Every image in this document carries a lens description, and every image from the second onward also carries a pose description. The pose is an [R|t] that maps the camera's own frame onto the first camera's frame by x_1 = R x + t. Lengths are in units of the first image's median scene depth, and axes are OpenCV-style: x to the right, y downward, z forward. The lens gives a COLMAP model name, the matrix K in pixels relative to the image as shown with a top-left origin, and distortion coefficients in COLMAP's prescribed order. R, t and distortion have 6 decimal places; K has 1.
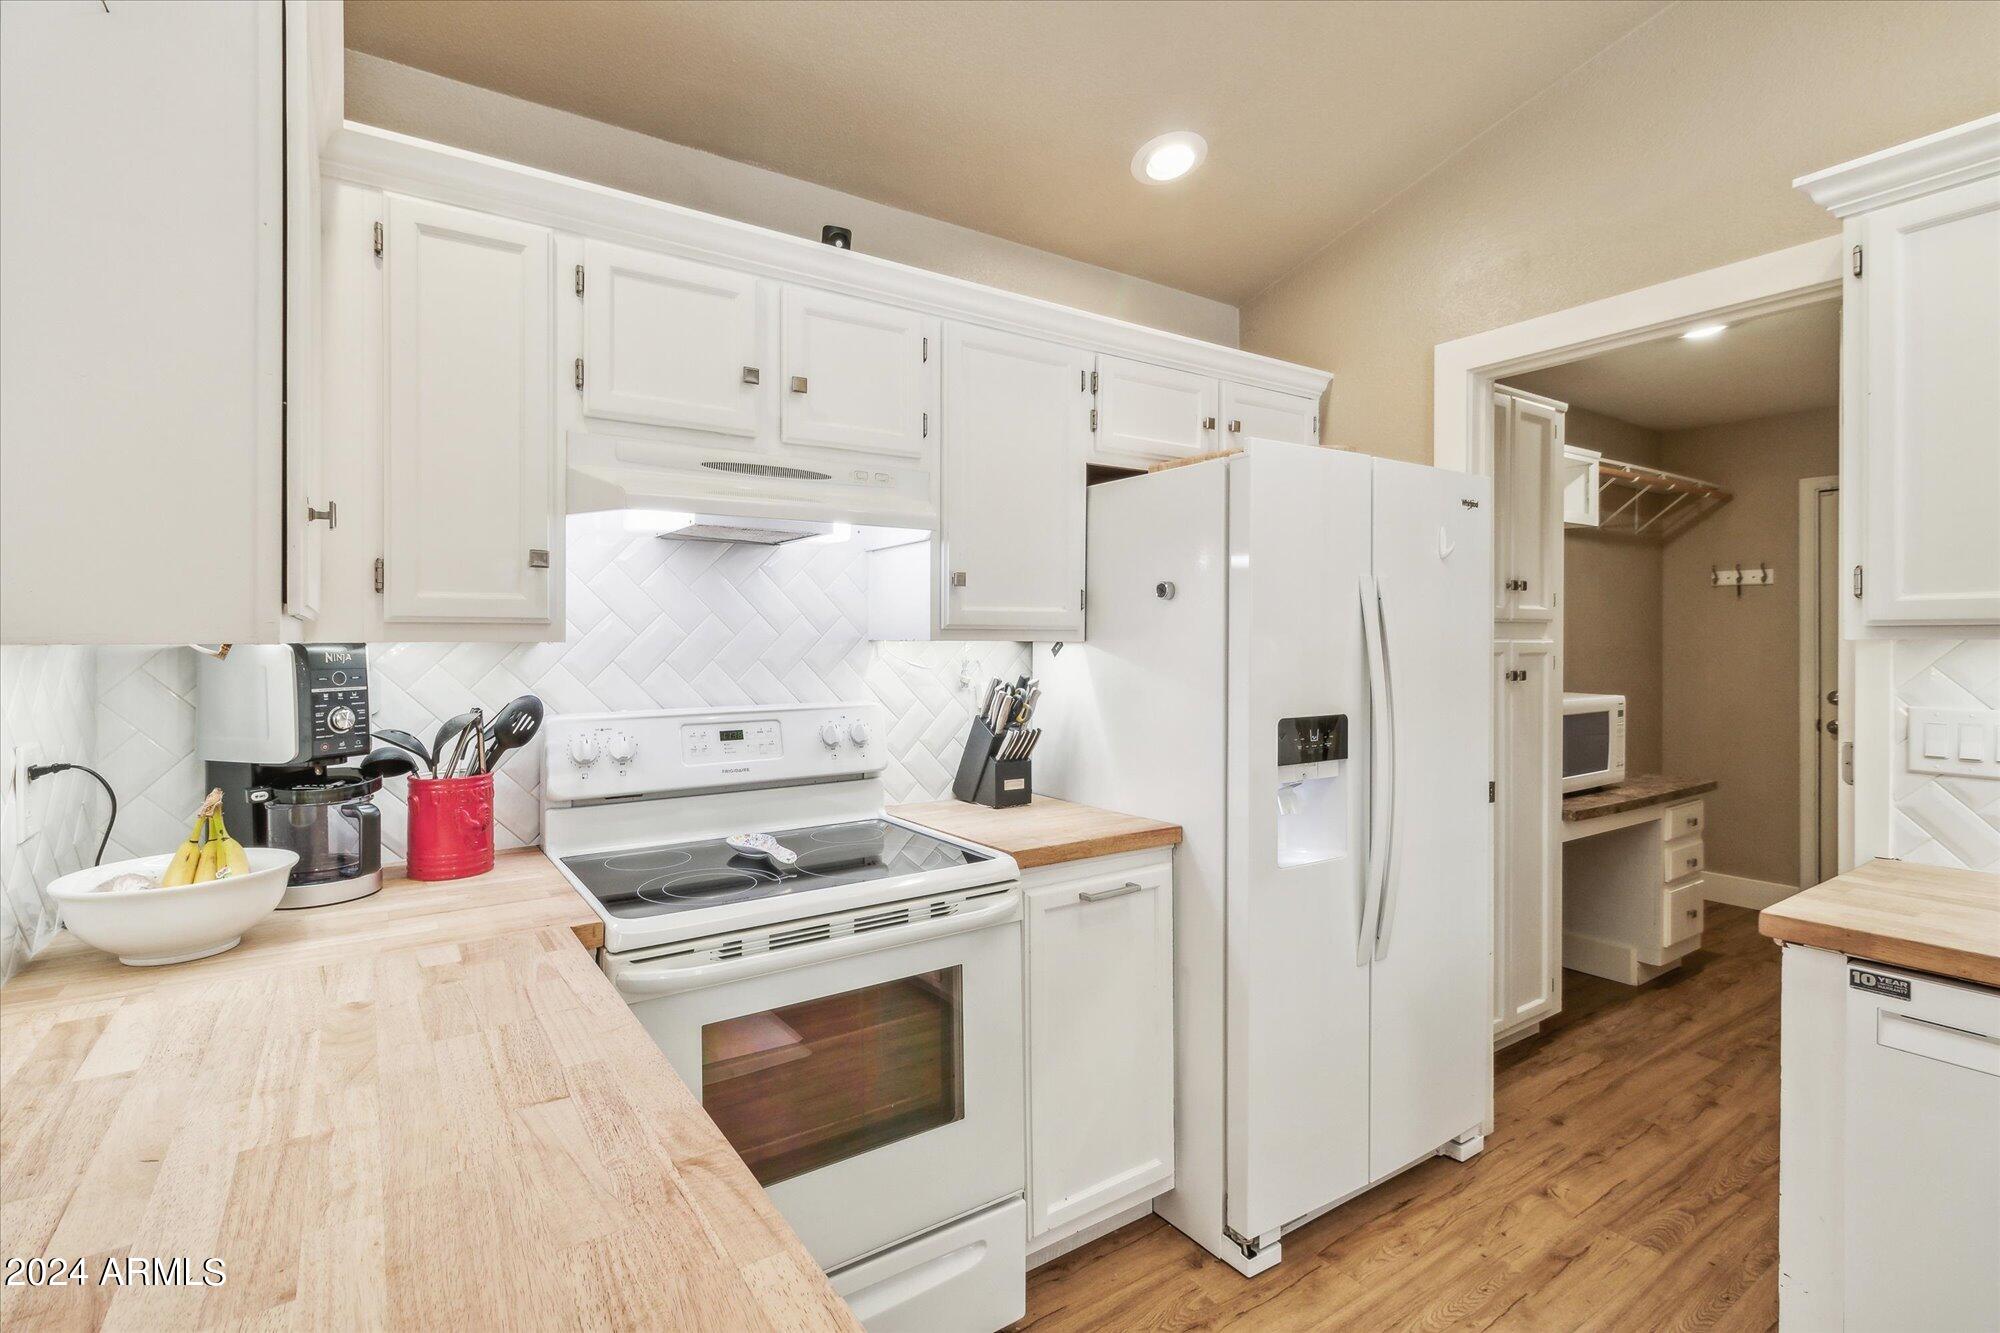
lens RADIAL K [[932.1, 0, 984.7], [0, 932.1, 623.6], [0, 0, 1]] dist [0.000166, 0.001071]
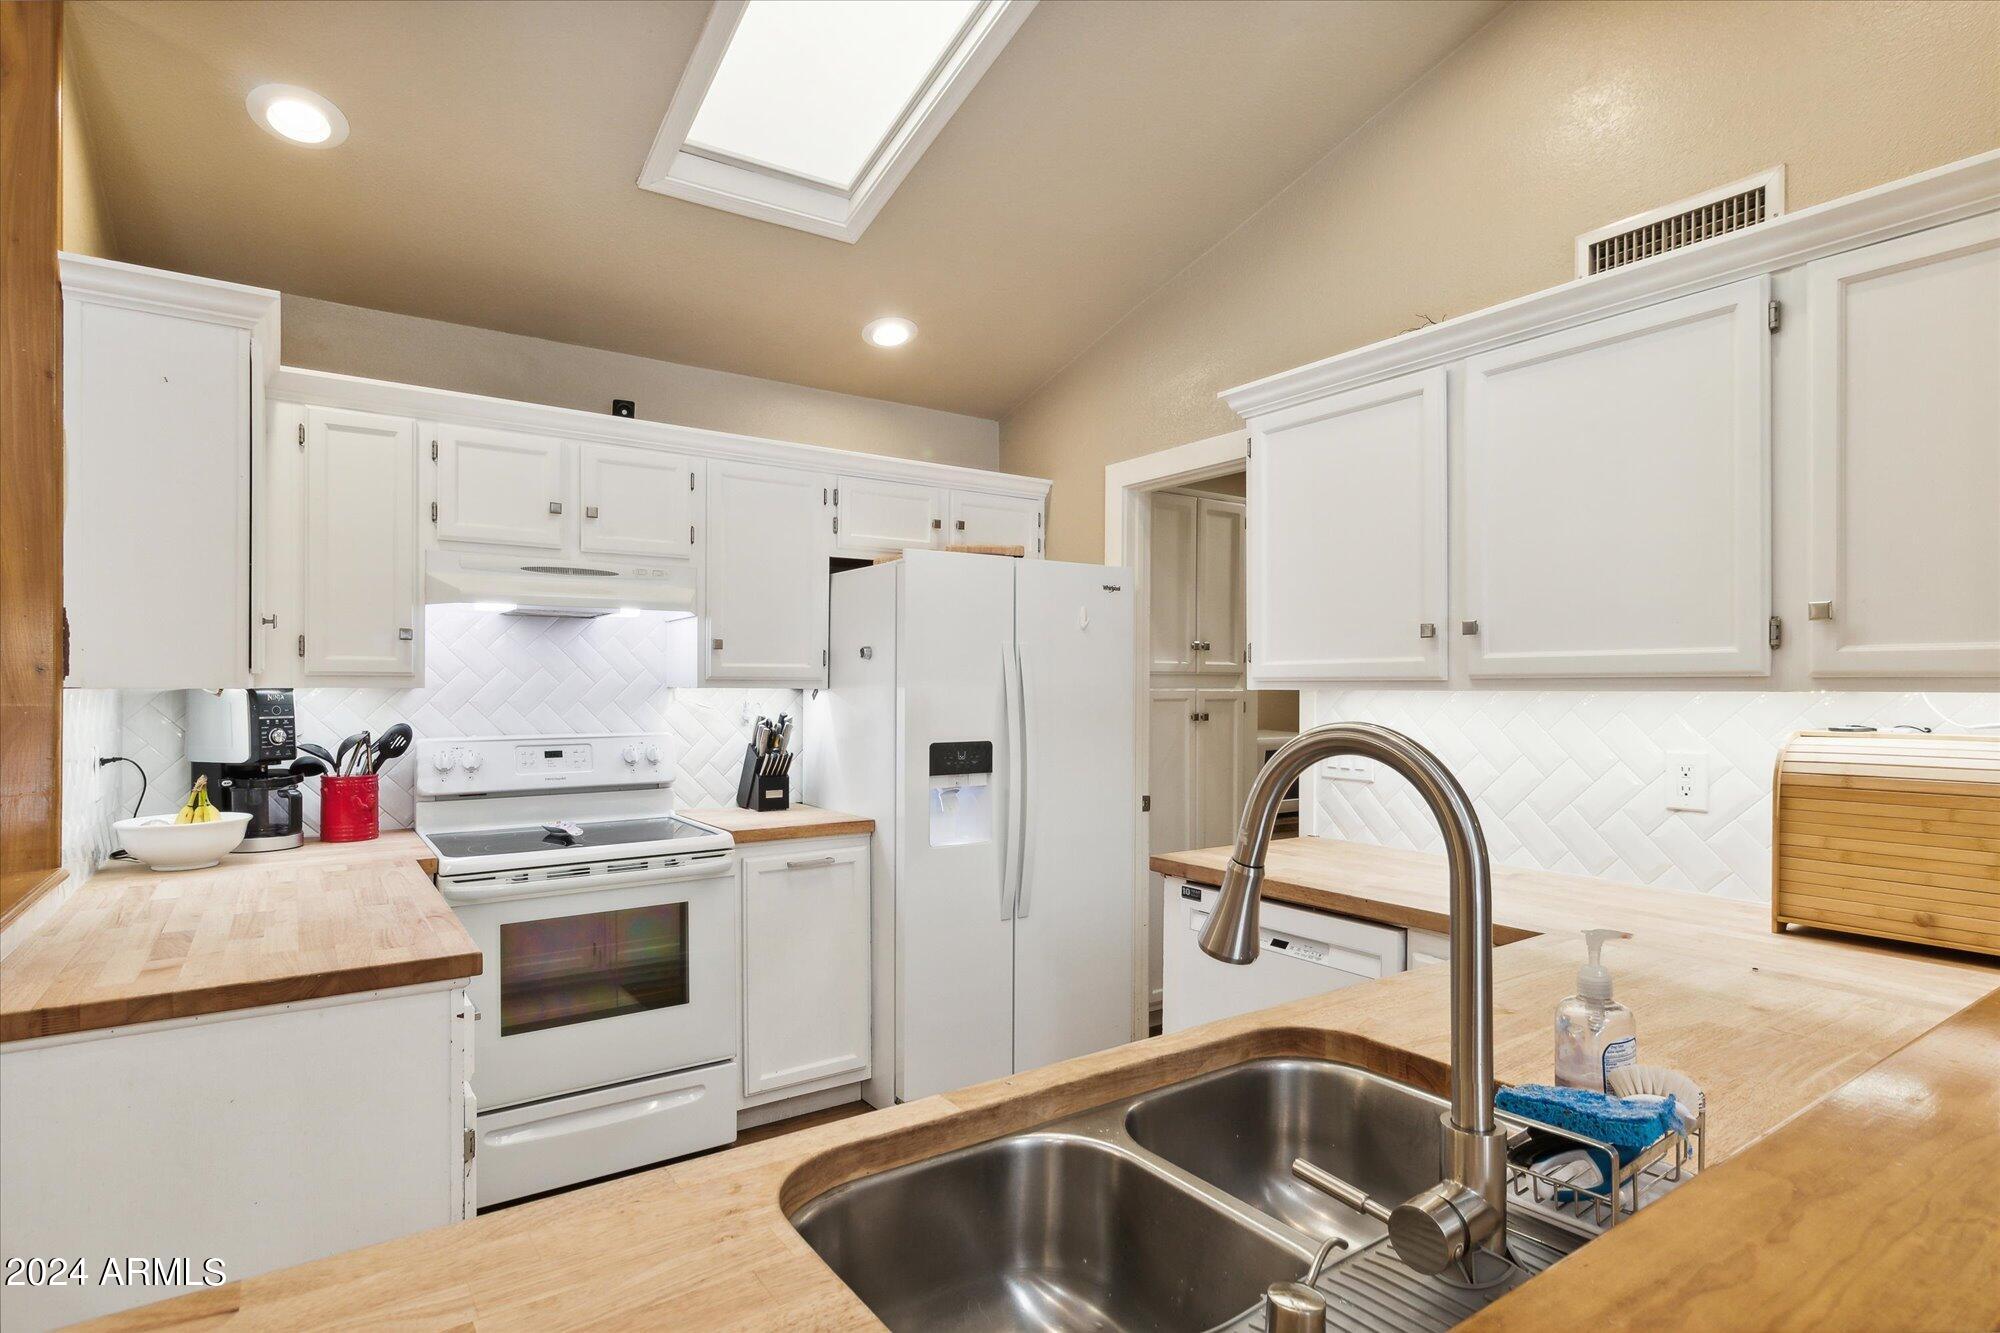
lens RADIAL K [[1047.4, 0, 998.8], [0, 1047.4, 671.0], [0, 0, 1]] dist [0.006084, -0.000973]
pose [[0.999989, 0.004017, 0.002324, 0.459331], [-0.004023, 0.999988, 0.002837, -0.015811], [-0.002313, -0.002846, 0.999993, -0.680838]]
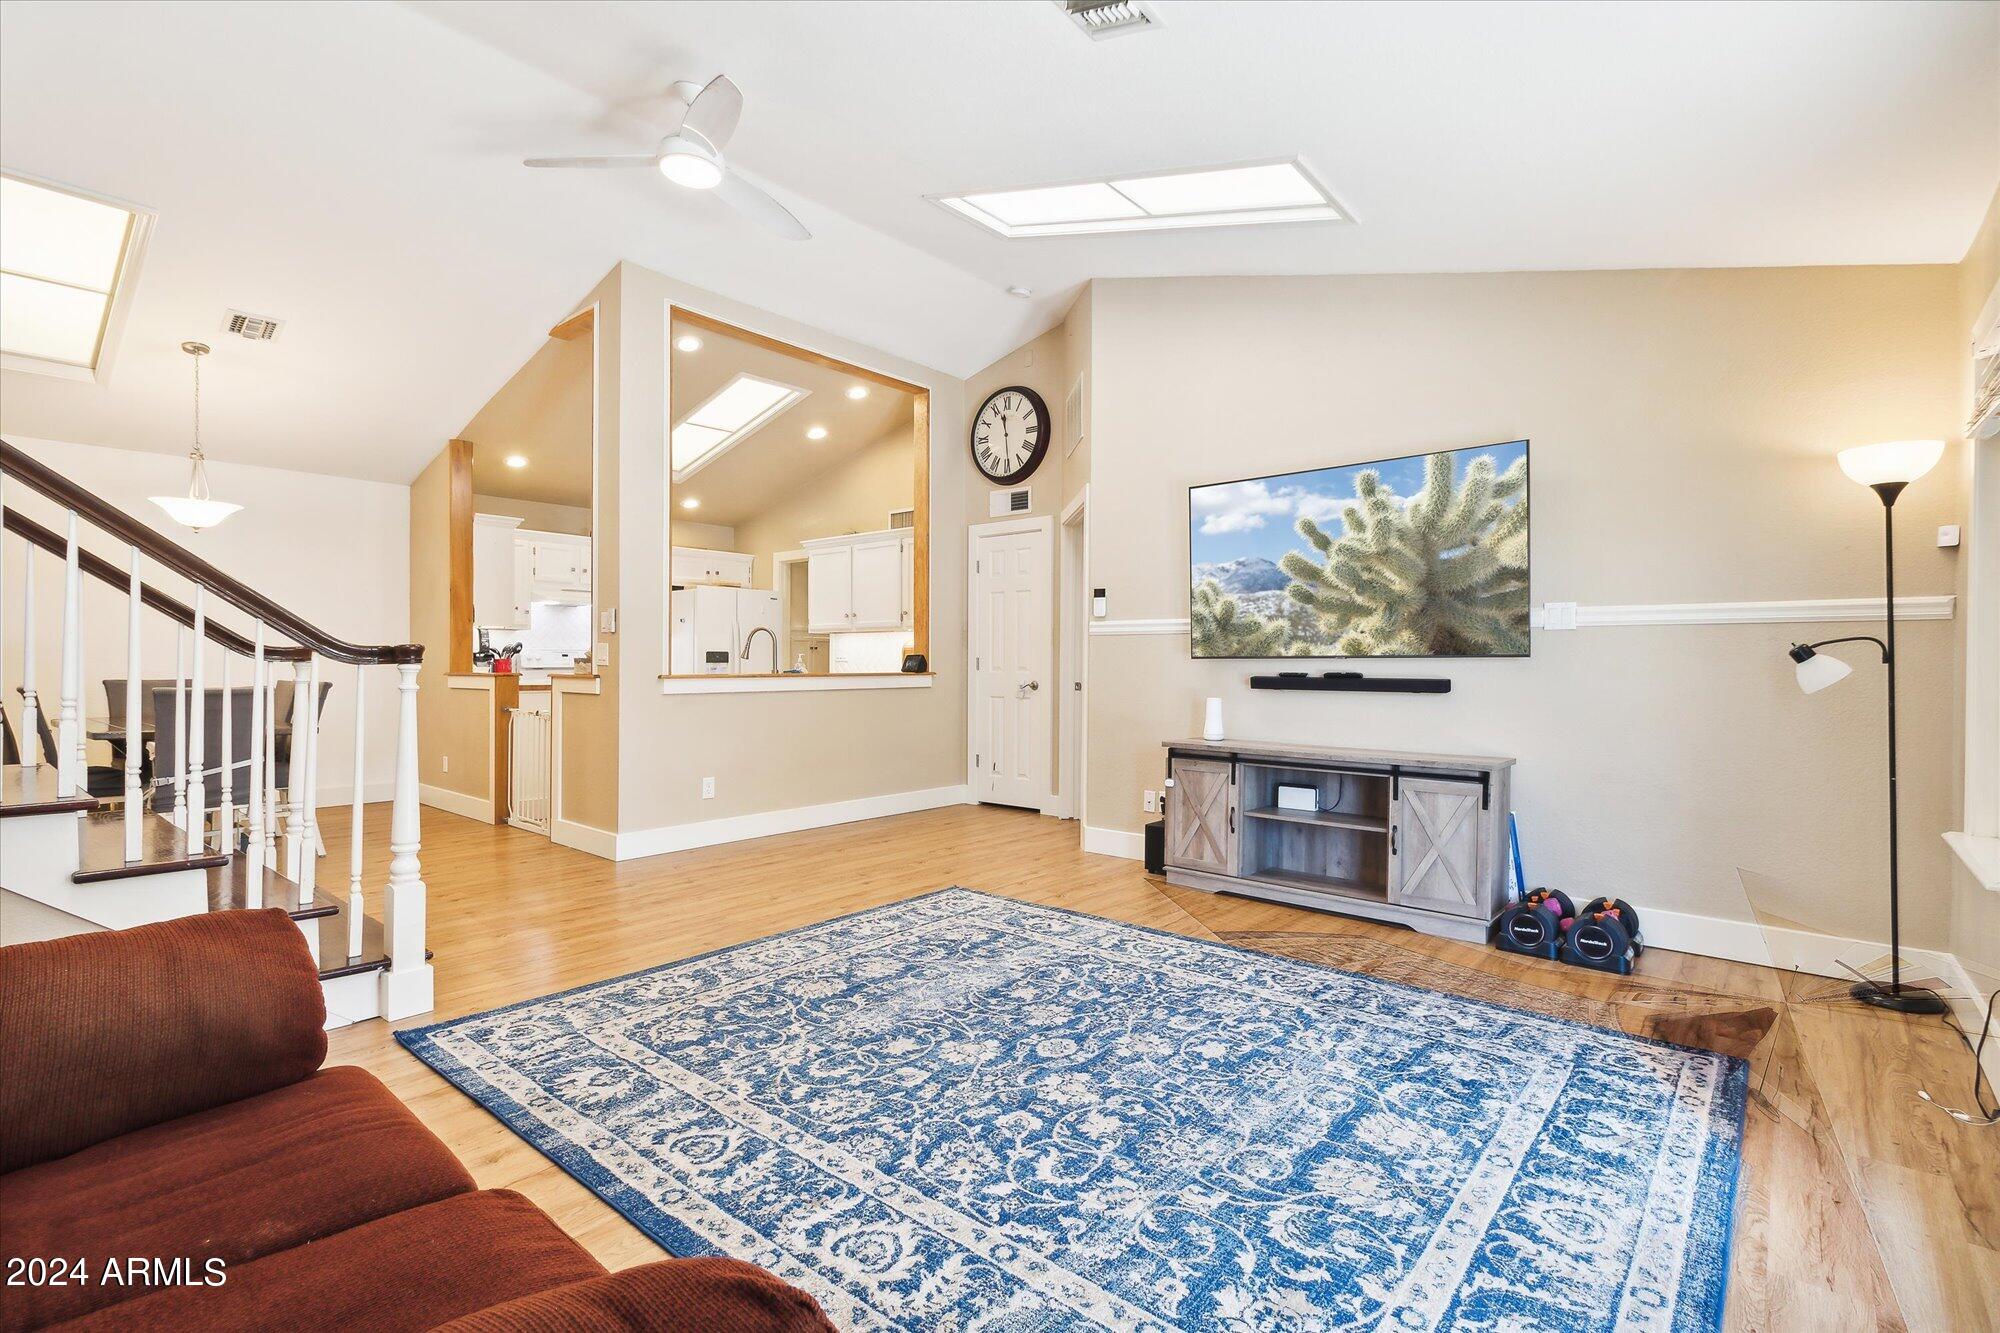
lens RADIAL K [[932.1, 0, 994.9], [0, 932.1, 653.9], [0, 0, 1]] dist [0.000166, 0.001071]
pose [[0.970047, 0.004130, 0.242881, 0.614543], [-0.003646, 0.999990, -0.002442, 0.132882], [-0.242889, 0.001483, 0.970053, -3.768402]]
